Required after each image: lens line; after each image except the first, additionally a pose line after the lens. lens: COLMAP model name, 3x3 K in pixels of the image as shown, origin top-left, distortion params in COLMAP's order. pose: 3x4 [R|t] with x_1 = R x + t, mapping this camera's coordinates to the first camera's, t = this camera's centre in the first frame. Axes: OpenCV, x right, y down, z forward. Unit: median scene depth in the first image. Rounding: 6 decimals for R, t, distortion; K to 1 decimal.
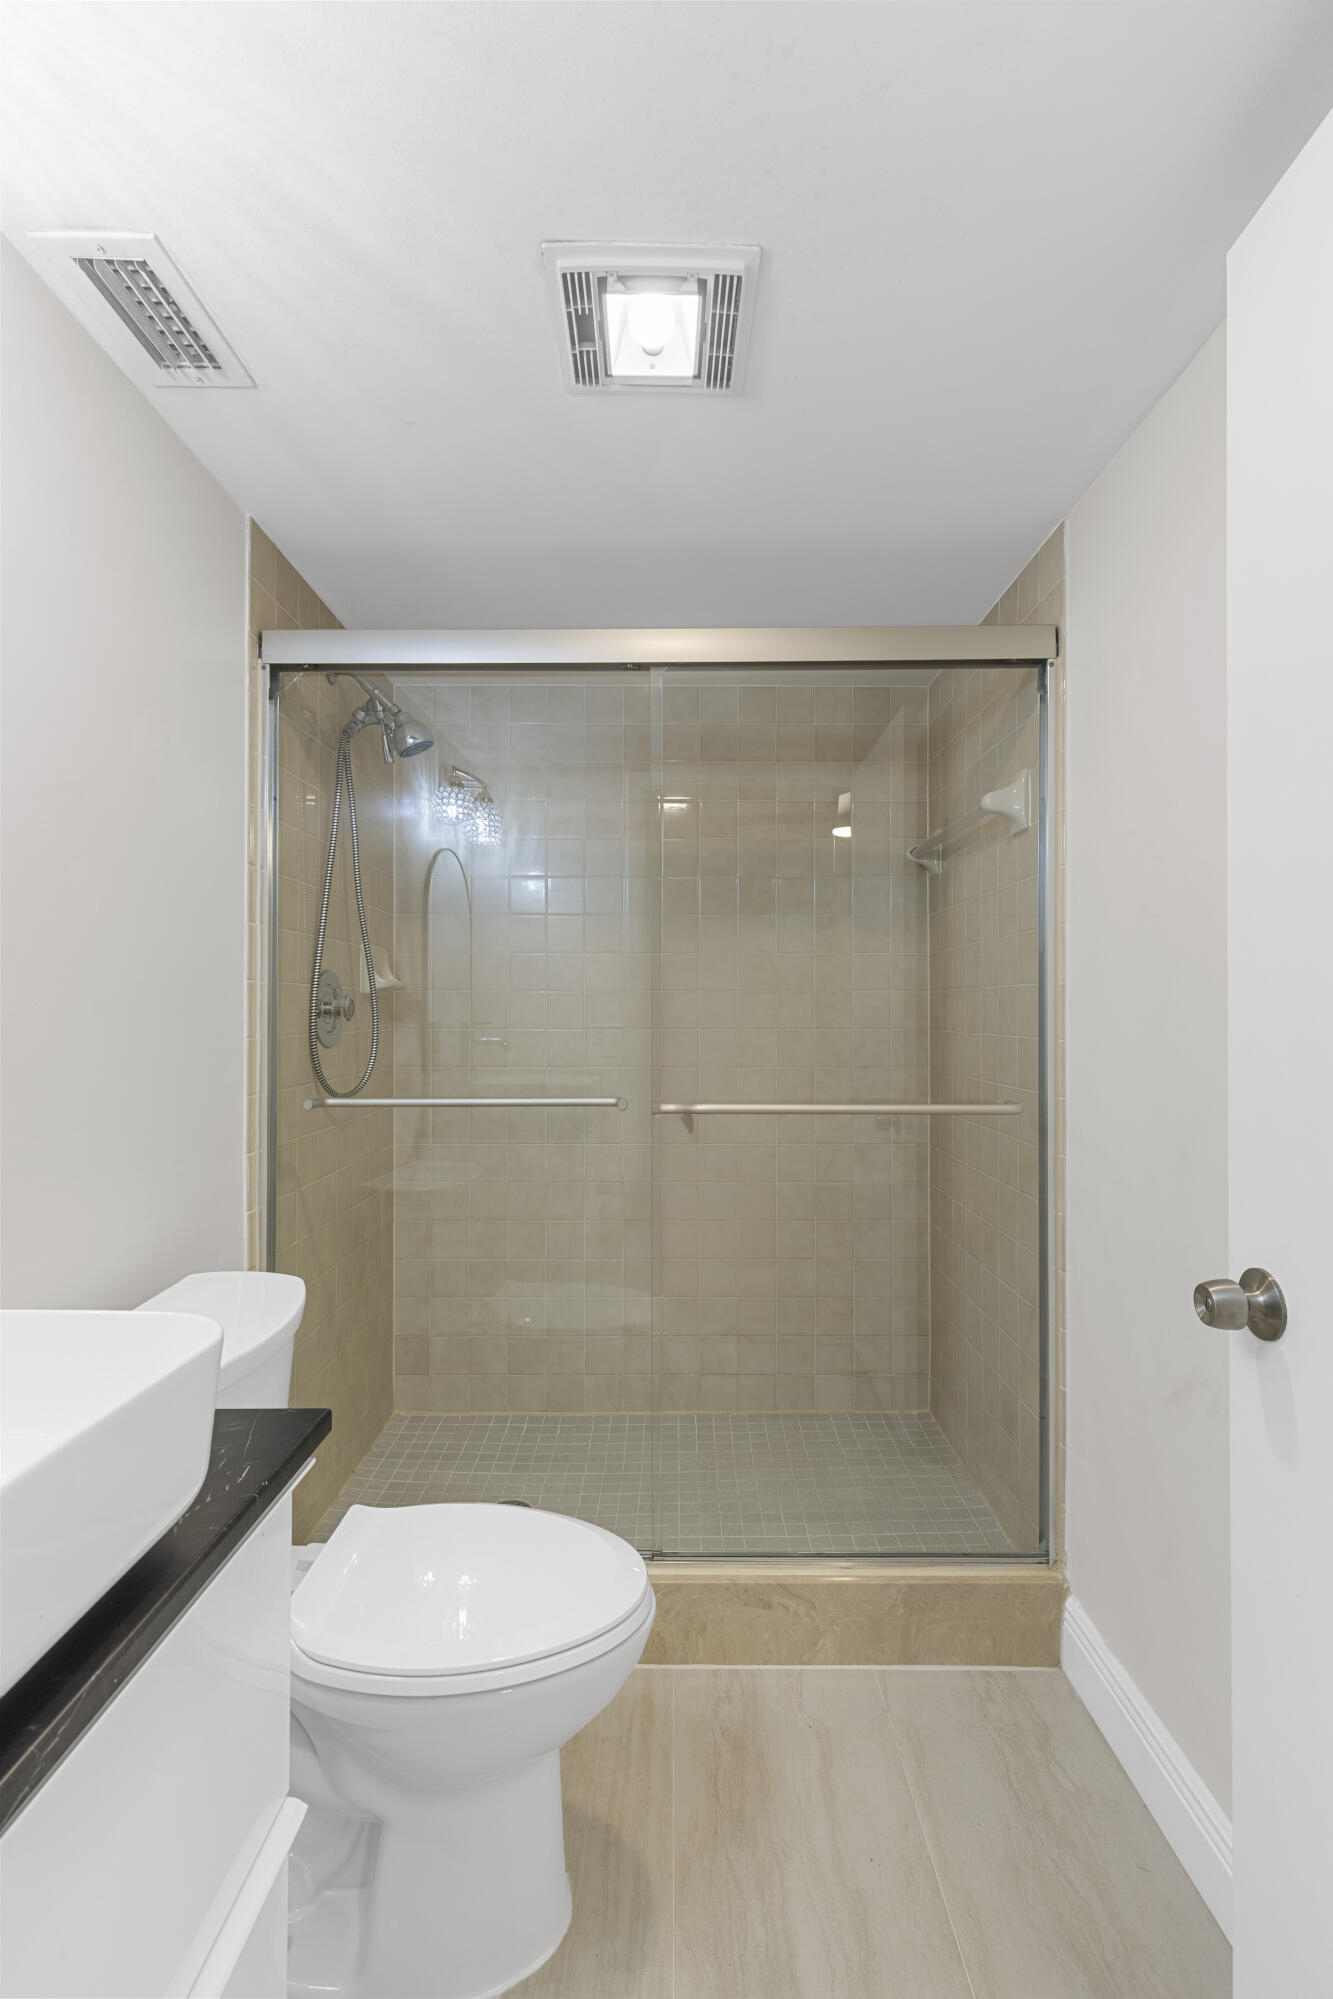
lens RADIAL K [[901.4, 0, 668.0], [0, 901.4, 1006.1], [0, 0, 1]] dist [0.009264, -0.002598]
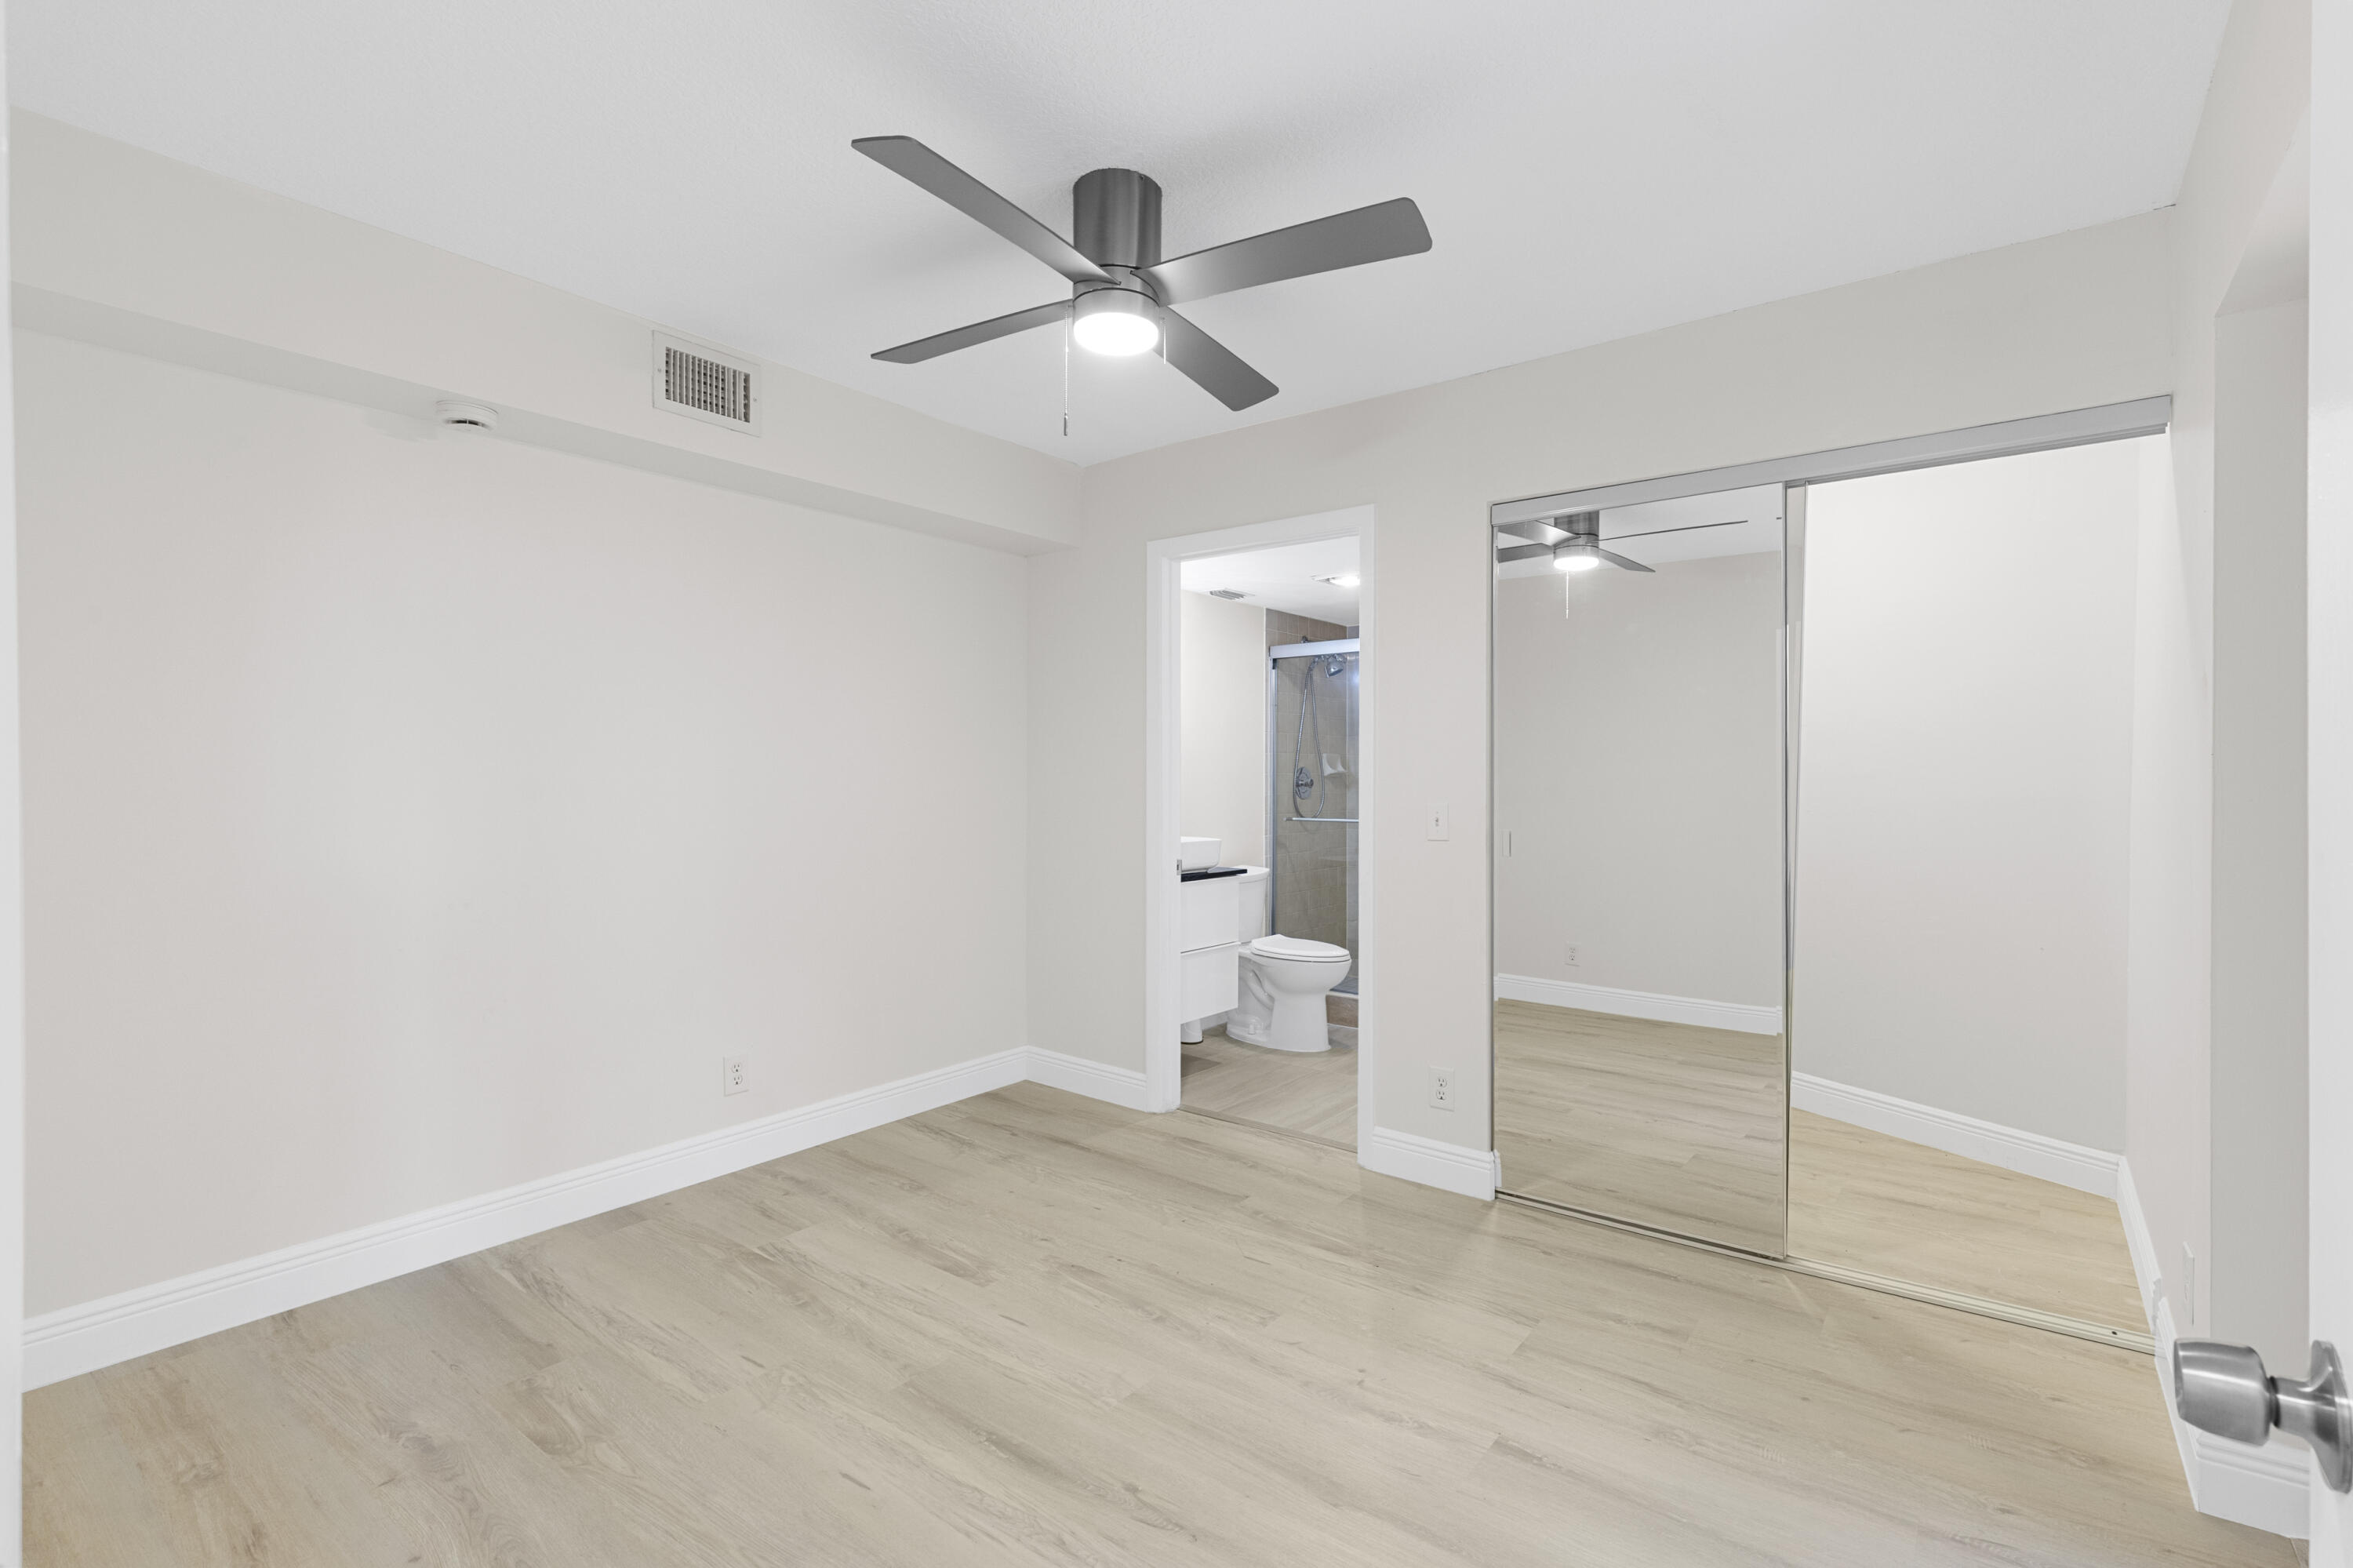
lens RADIAL K [[1061.1, 0, 1193.8], [0, 1061.1, 788.6], [0, 0, 1]] dist [0.009264, -0.002598]
pose [[0.800240, 0.009648, -0.599603, 1.121267], [-0.000191, 0.999875, 0.015835, -0.027471], [0.599680, -0.012557, 0.800141, -1.487616]]
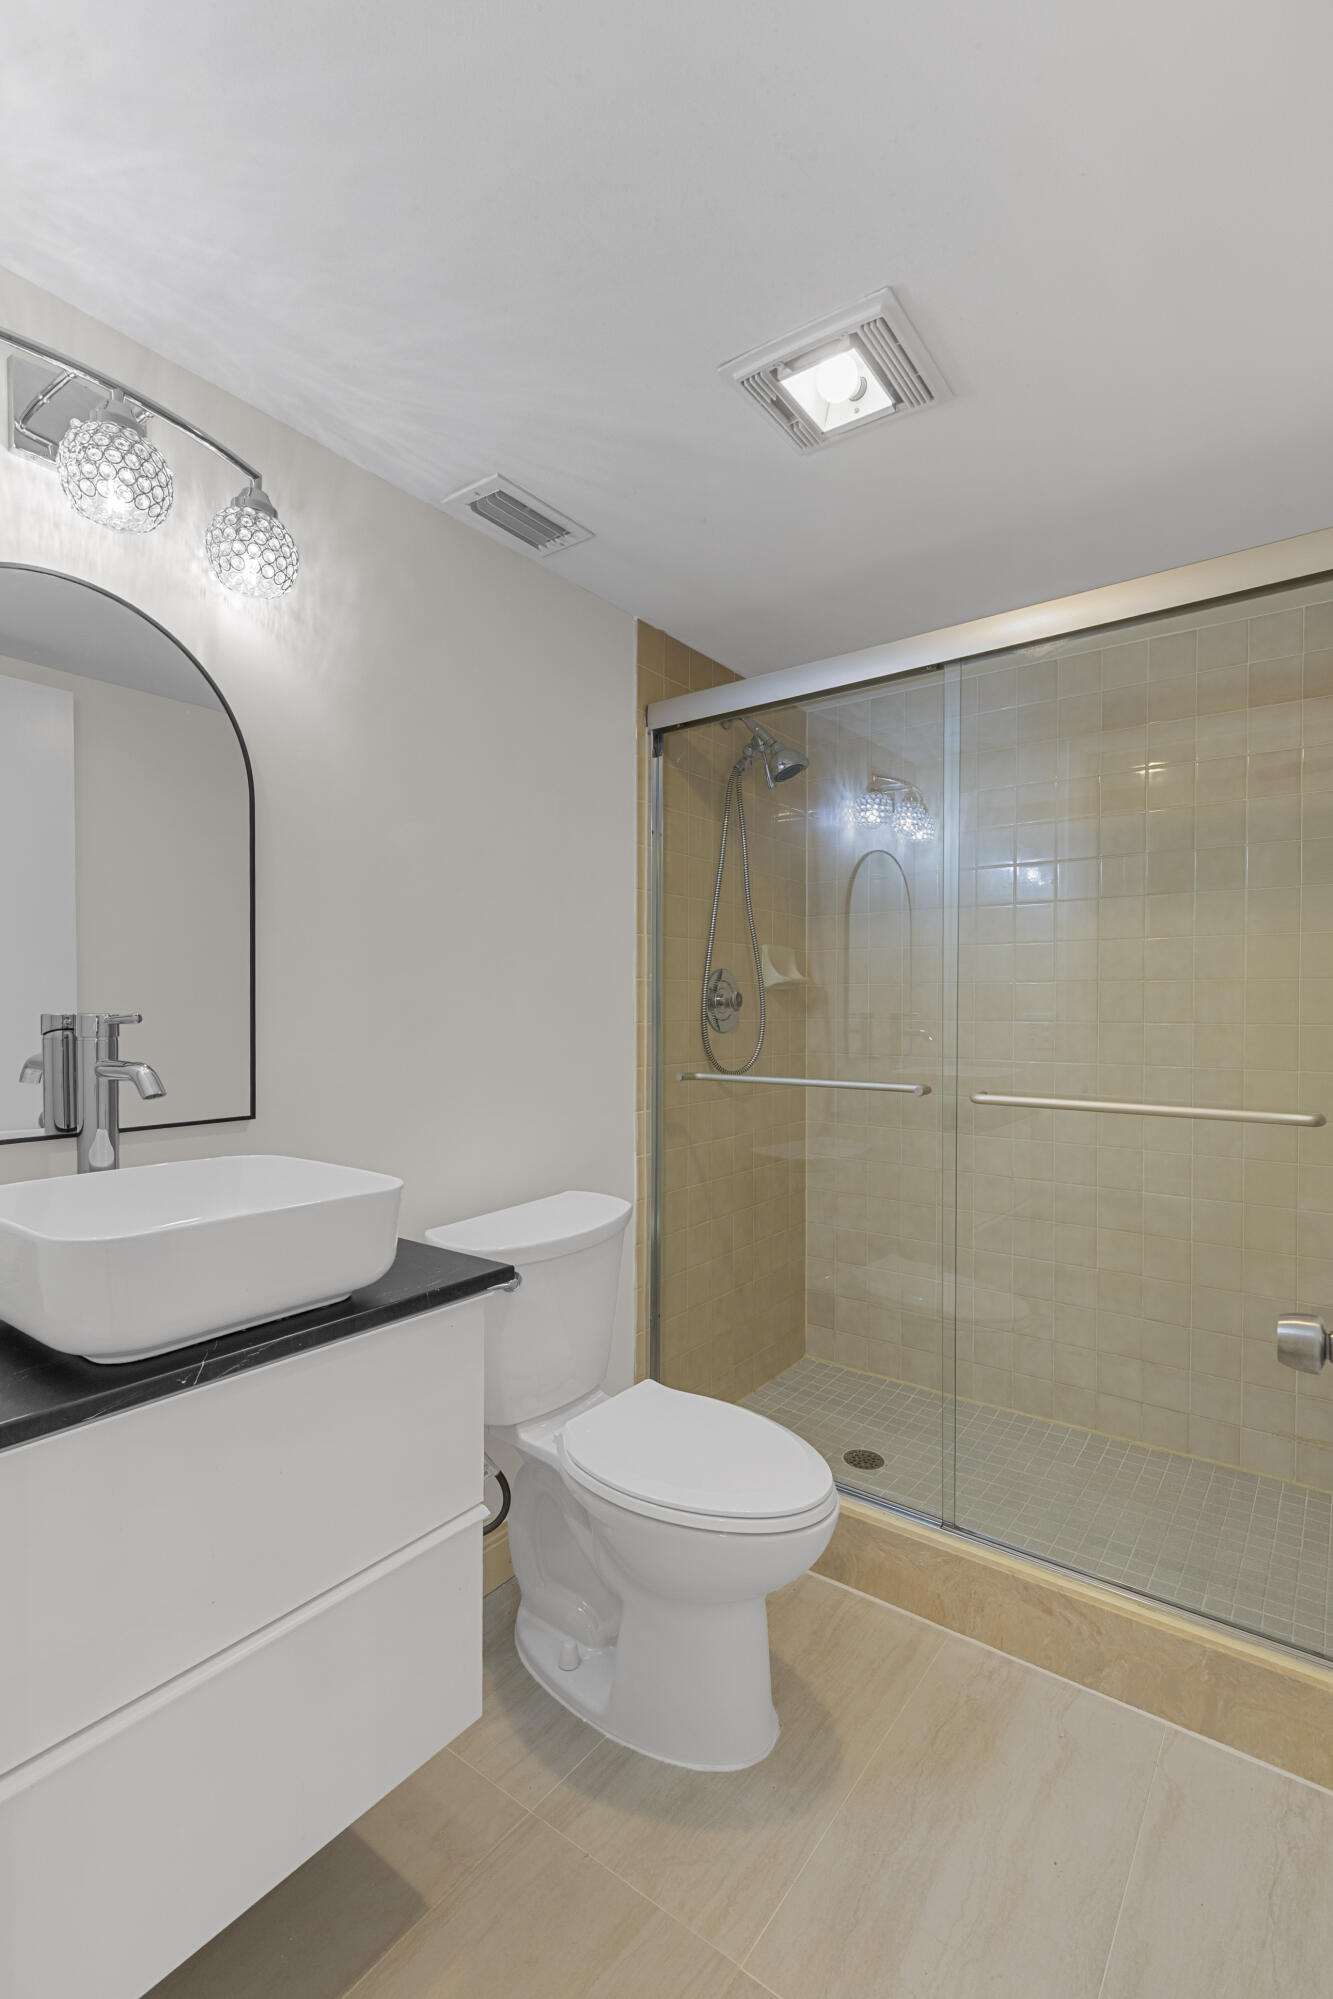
lens RADIAL K [[901.4, 0, 656.7], [0, 901.4, 1018.0], [0, 0, 1]] dist [0.009264, -0.002598]
pose [[0.801469, 0.010379, -0.597946, 0.280505], [0.001572, 0.999809, 0.019461, 0.002854], [0.598034, -0.016537, 0.801300, -0.019623]]
